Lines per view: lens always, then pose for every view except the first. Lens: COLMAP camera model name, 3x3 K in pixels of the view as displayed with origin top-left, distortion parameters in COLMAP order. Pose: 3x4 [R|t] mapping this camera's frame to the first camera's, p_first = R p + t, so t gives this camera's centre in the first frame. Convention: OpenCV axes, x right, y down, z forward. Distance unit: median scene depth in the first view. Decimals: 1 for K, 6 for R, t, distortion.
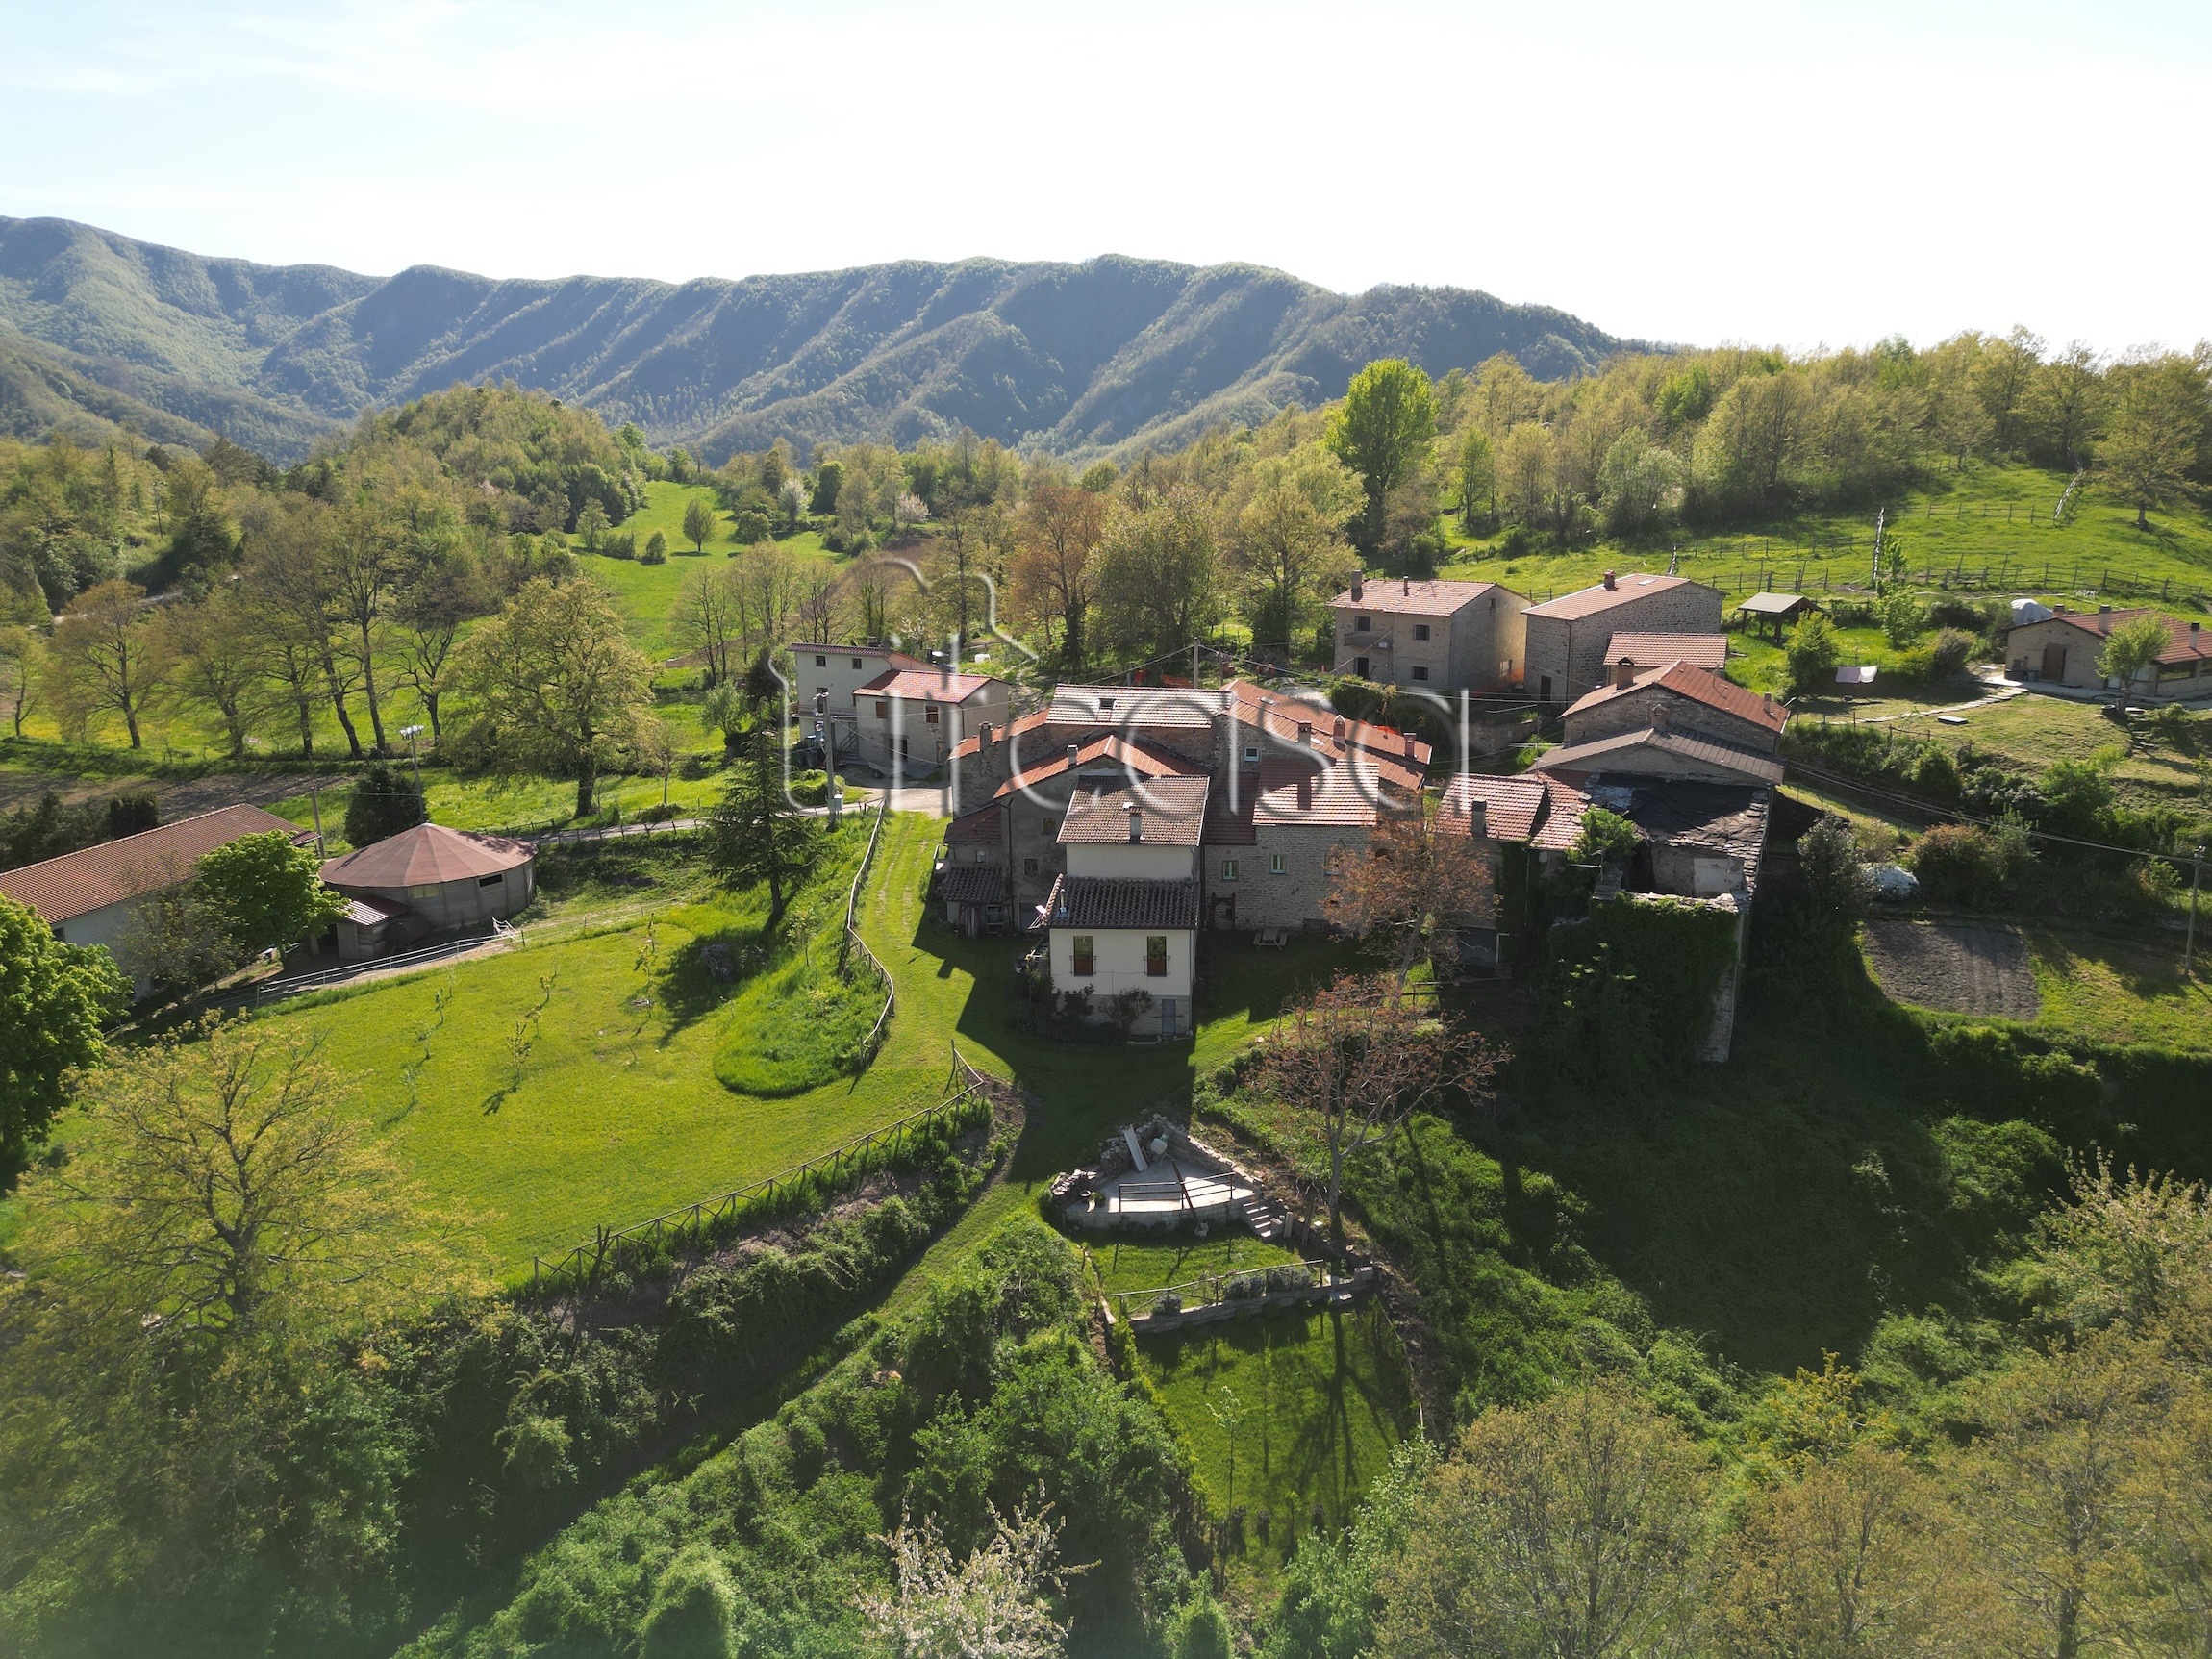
lens RADIAL K [[1527.5, 0, 1126.8], [0, 1527.5, 816.6], [0, 0, 1]] dist [0.061900, -0.057364]
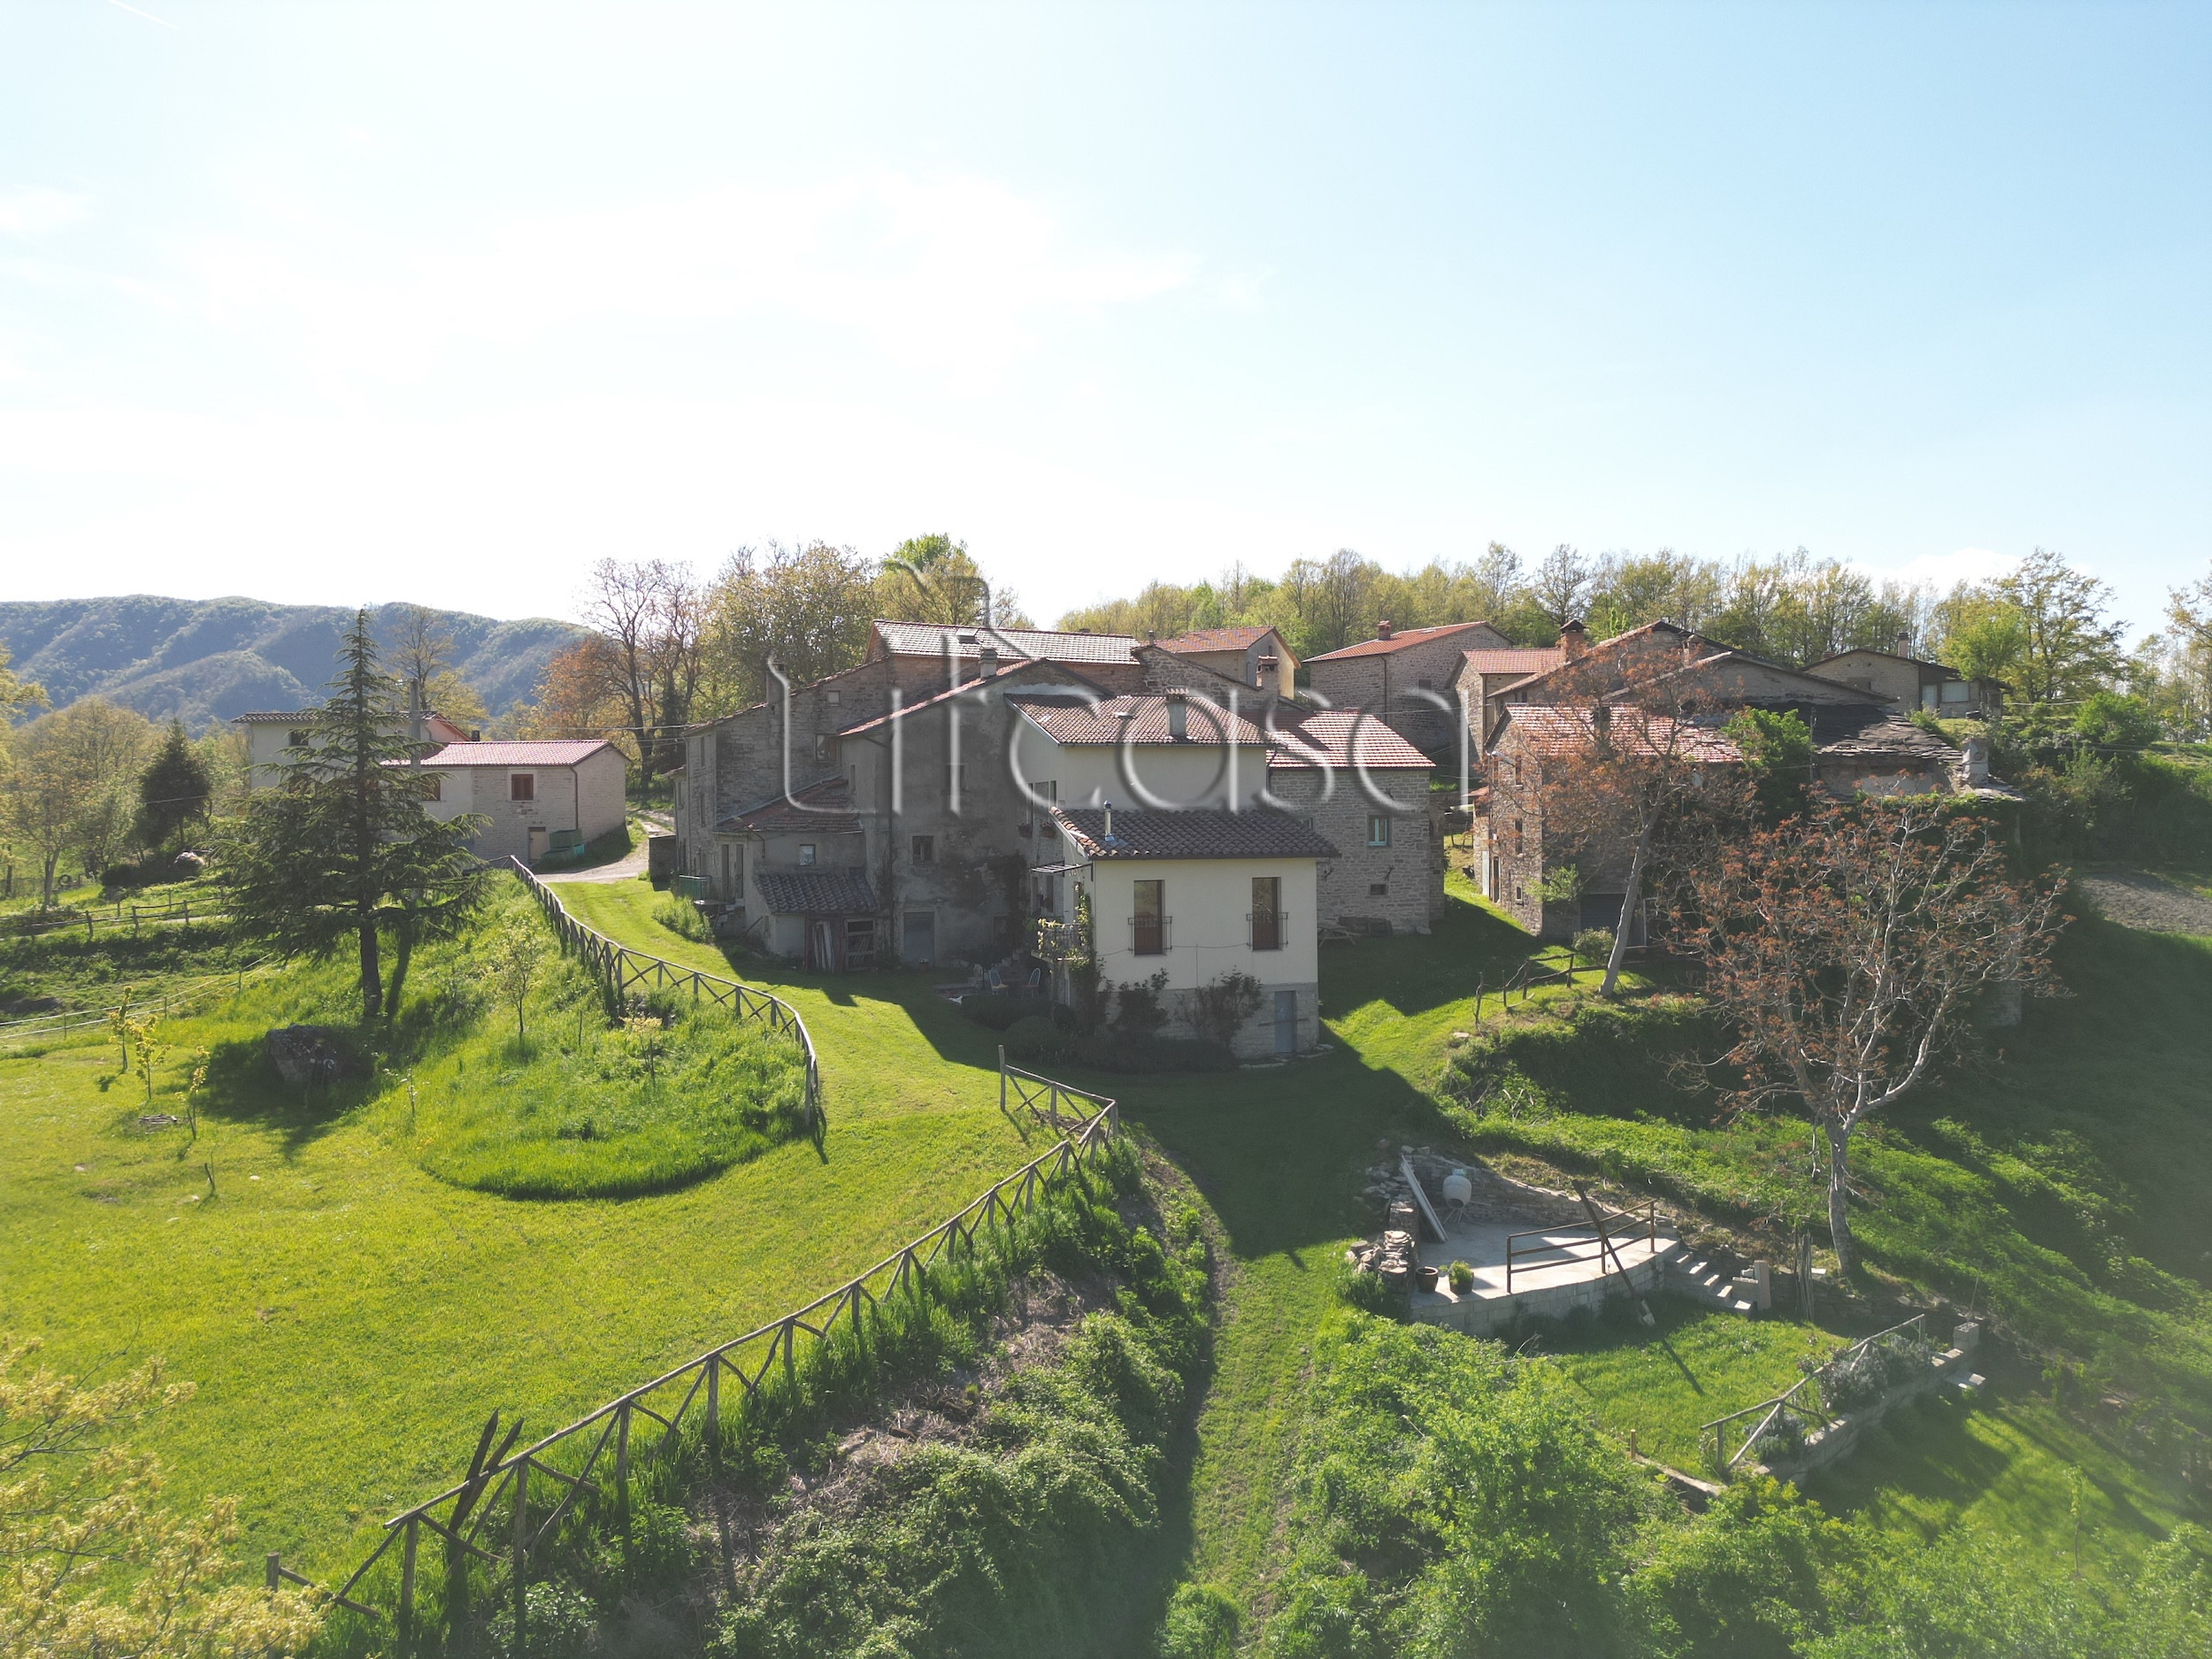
lens RADIAL K [[1527.5, 0, 1106.8], [0, 1527.5, 817.6], [0, 0, 1]] dist [0.061900, -0.057364]
pose [[0.909465, 0.005279, 0.415746, -0.323106], [0.092096, 0.972523, -0.213815, 0.203644], [-0.405451, 0.232746, 0.883990, 0.586961]]
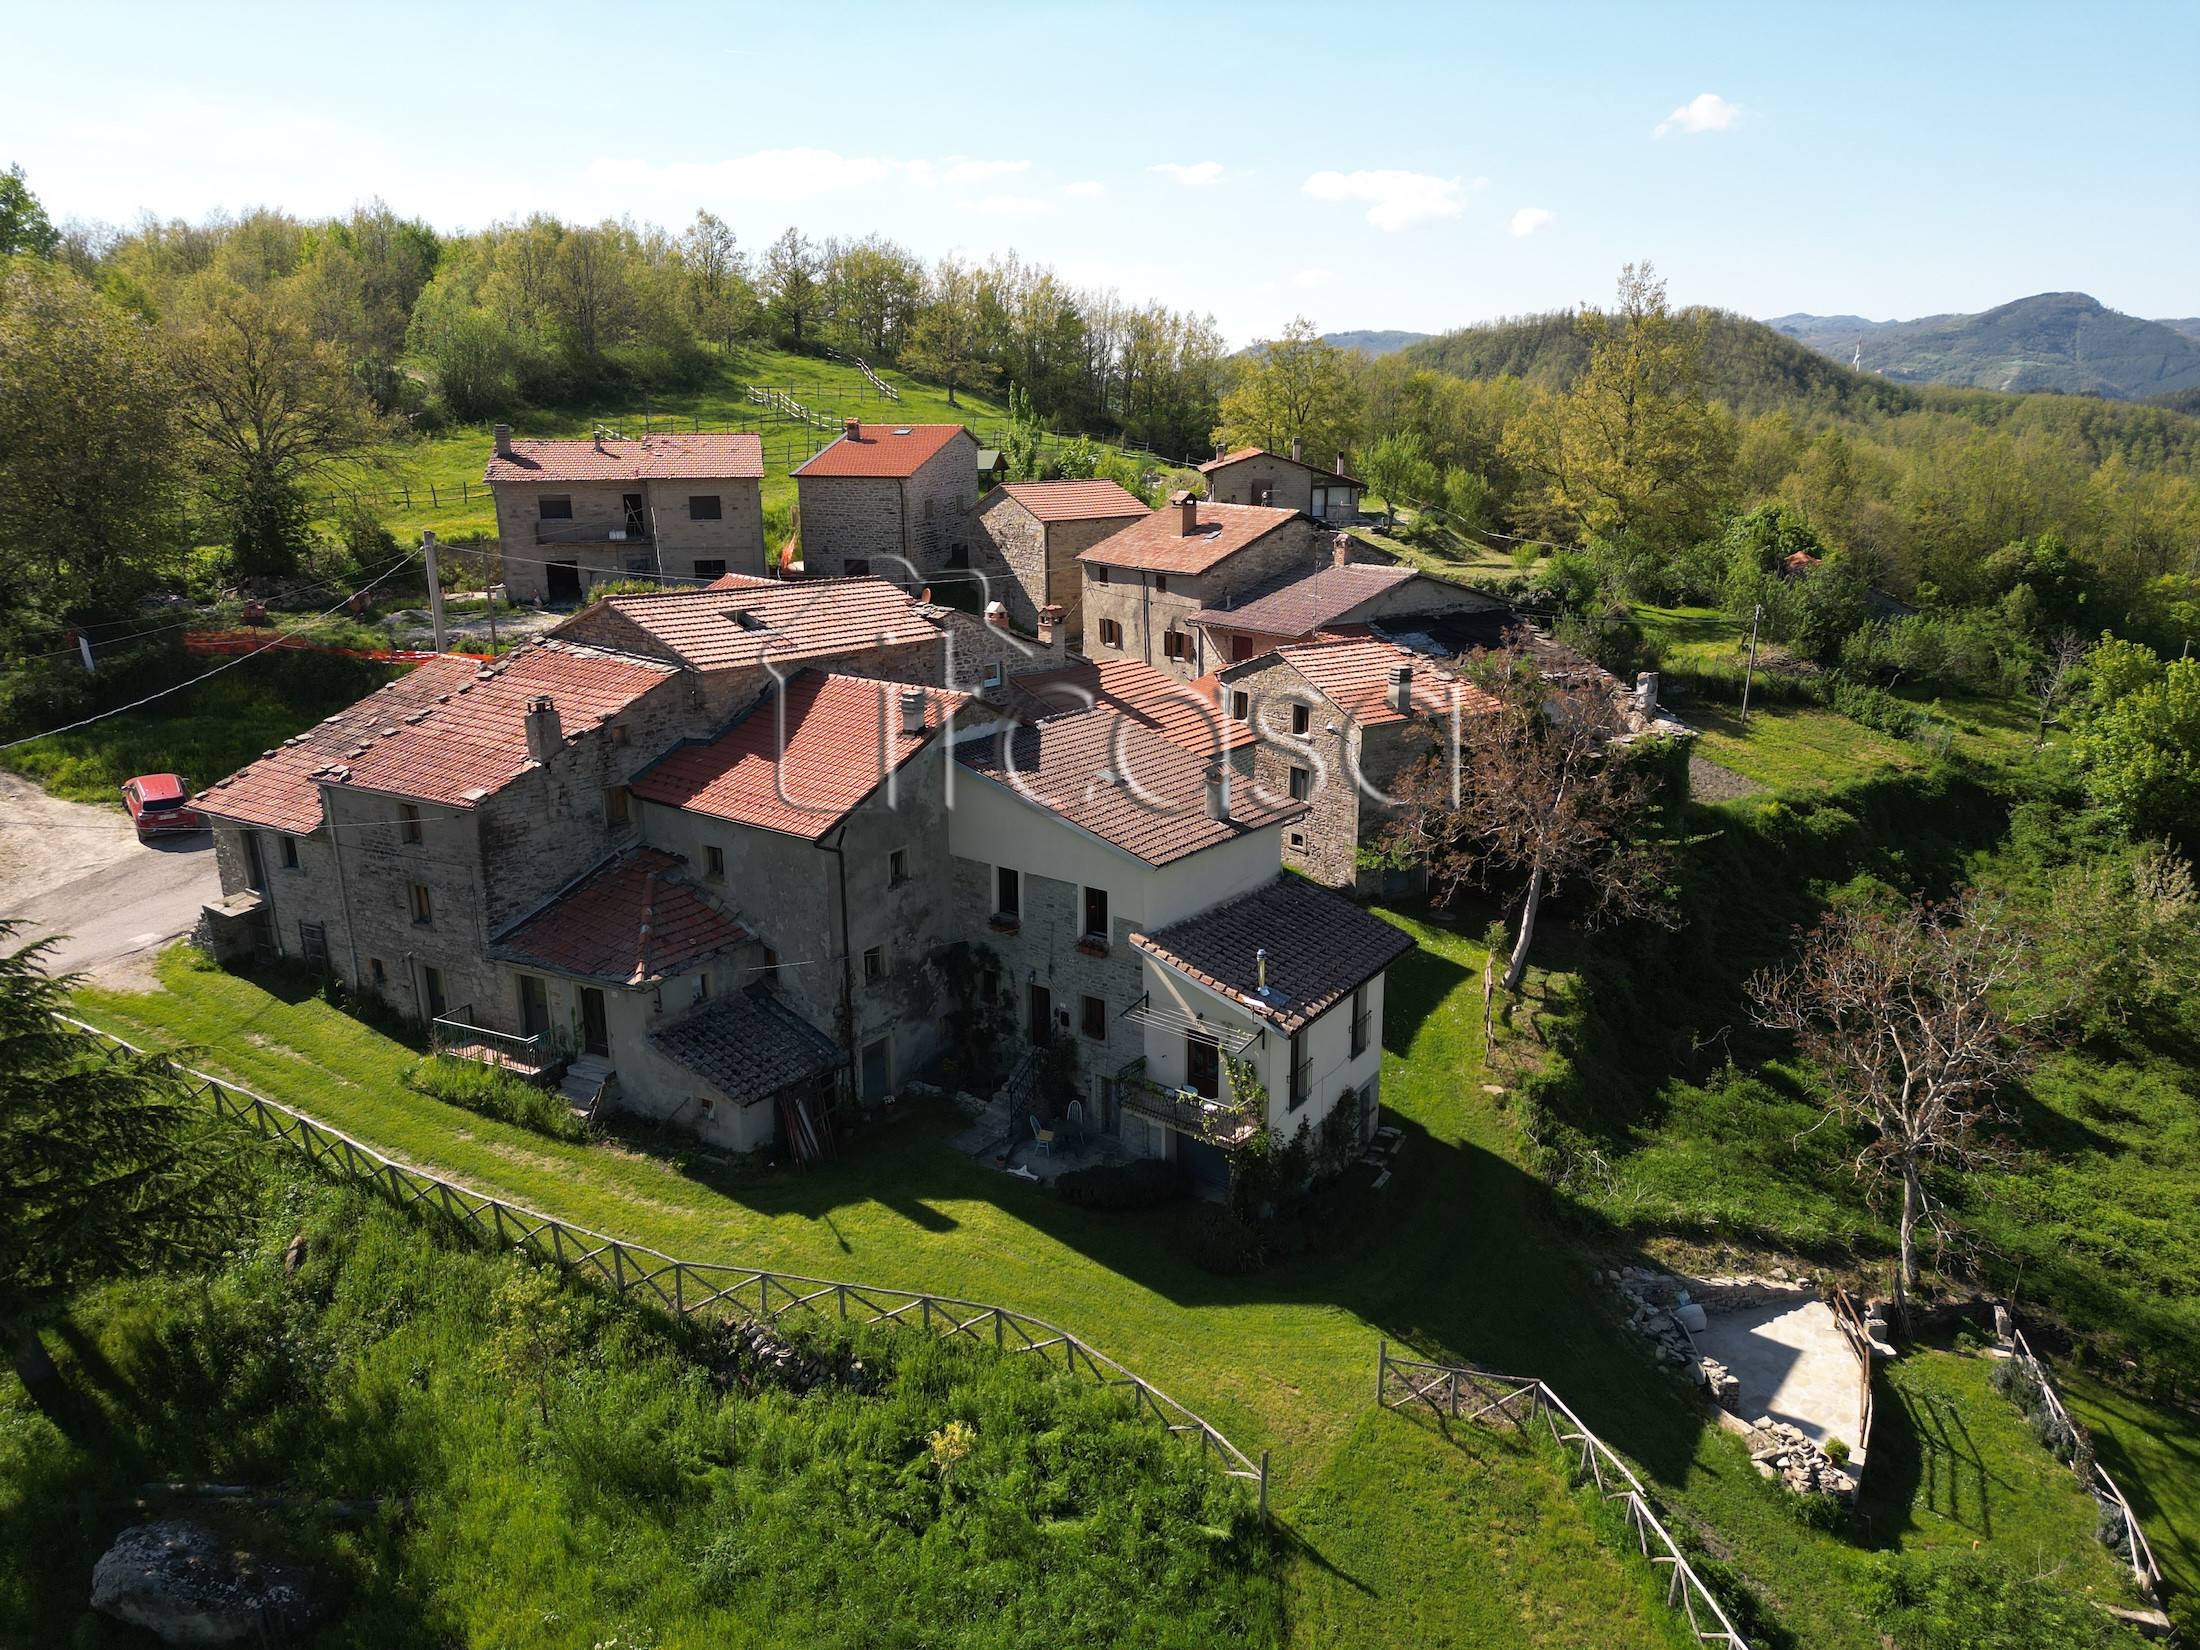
lens RADIAL K [[1519.3, 0, 1099.7], [0, 1519.3, 814.5], [0, 0, 1]] dist [0.061900, -0.057364]
pose [[0.493662, -0.215822, 0.842448, -0.541818], [0.199510, 0.970986, 0.131841, -0.078917], [-0.846459, 0.102992, 0.522397, 0.919527]]
